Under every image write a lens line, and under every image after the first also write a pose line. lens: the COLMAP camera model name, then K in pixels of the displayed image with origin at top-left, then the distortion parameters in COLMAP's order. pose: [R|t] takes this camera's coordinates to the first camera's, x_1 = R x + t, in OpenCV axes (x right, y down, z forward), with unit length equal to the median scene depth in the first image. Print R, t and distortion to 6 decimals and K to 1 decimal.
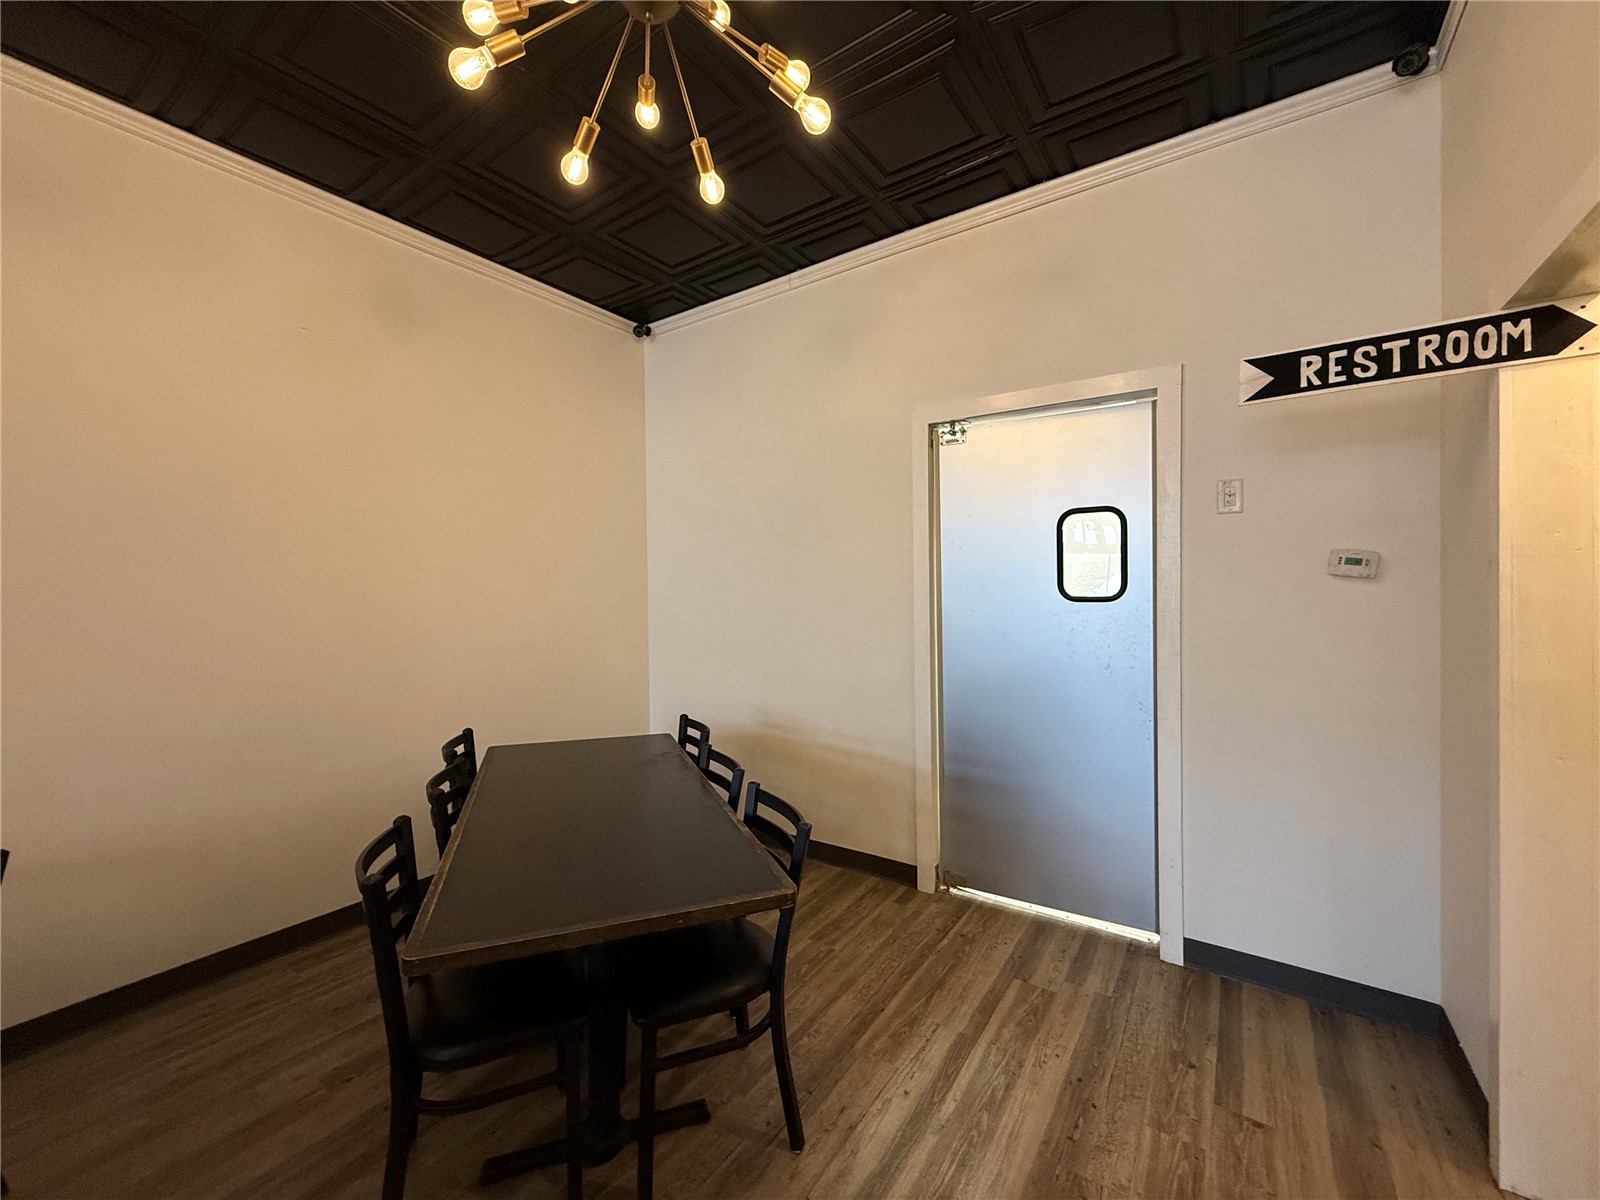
lens RADIAL K [[634.3, 0, 817.5], [0, 634.3, 597.6], [0, 0, 1]] dist [-0.000725, 0.001067]
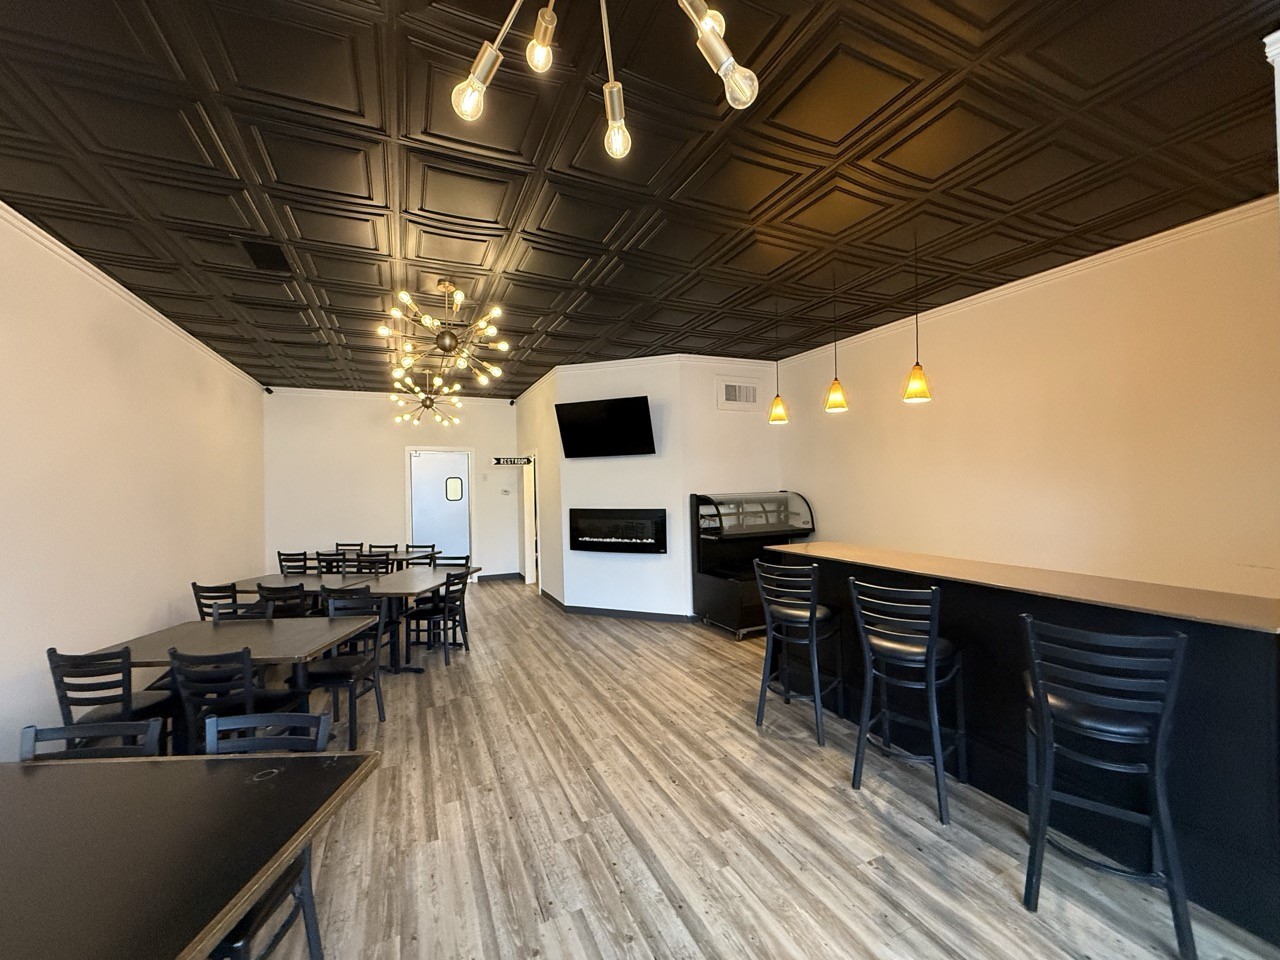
lens RADIAL K [[507.5, 0, 635.9], [0, 507.5, 482.5], [0, 0, 1]] dist [-0.000725, 0.001067]
pose [[0.494346, -0.018382, 0.869071, -1.537033], [0.028232, 0.999588, 0.005083, -0.076462], [-0.868807, 0.022023, 0.494662, -1.368152]]
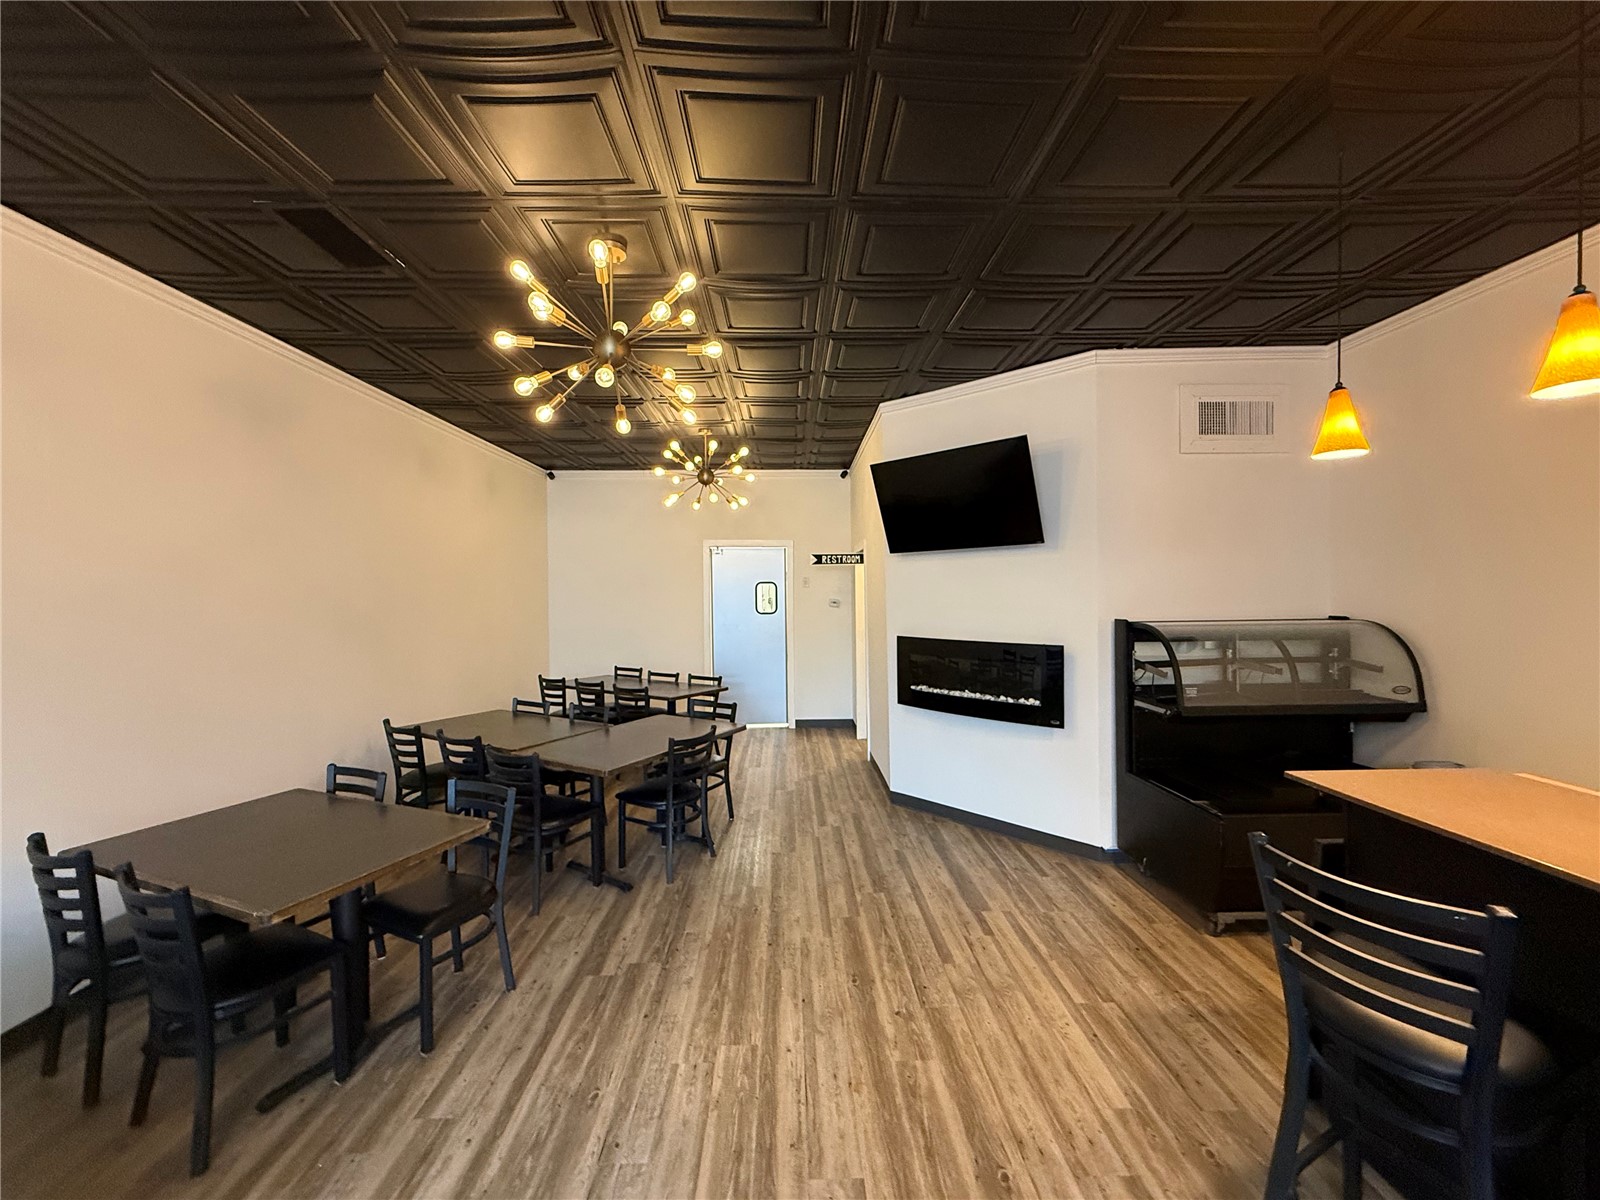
lens RADIAL K [[634.3, 0, 796.6], [0, 634.3, 601.7], [0, 0, 1]] dist [-0.000725, 0.001067]
pose [[0.800269, -0.028876, 0.598945, -1.037594], [0.020625, 0.999574, 0.020633, -0.089952], [-0.599286, -0.004159, 0.800524, -1.226992]]
